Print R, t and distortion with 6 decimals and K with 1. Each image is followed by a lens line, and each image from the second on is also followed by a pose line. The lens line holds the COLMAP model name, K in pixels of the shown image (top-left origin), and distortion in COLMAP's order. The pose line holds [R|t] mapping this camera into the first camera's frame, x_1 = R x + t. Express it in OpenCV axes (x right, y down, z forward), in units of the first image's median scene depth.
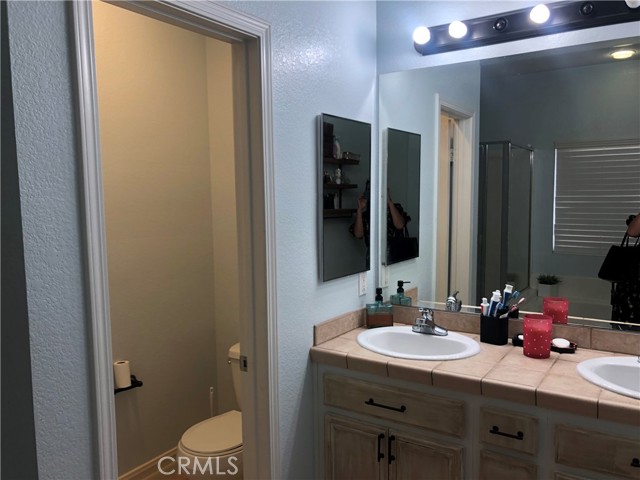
lens RADIAL K [[528.5, 0, 317.7], [0, 528.5, 240.2], [0, 0, 1]] dist [0.034282, -0.022785]
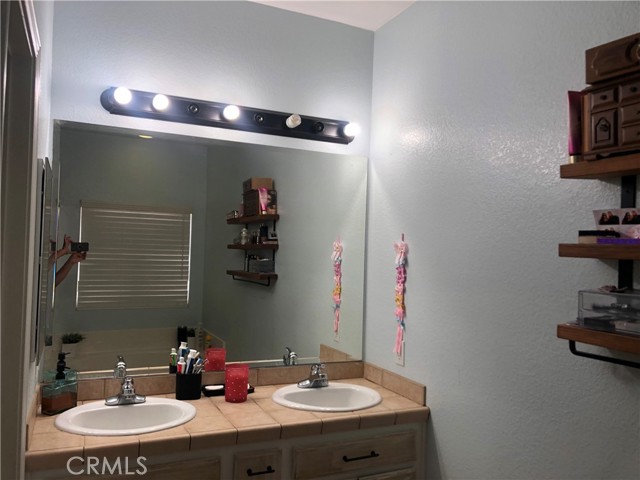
lens RADIAL K [[528.5, 0, 315.8], [0, 528.5, 240.7], [0, 0, 1]] dist [0.034282, -0.022785]
pose [[0.546198, 0.044325, 0.836482, -0.446444], [0.038136, 0.996248, -0.077693, -0.029294], [-0.836787, 0.074335, 0.542459, 0.199979]]
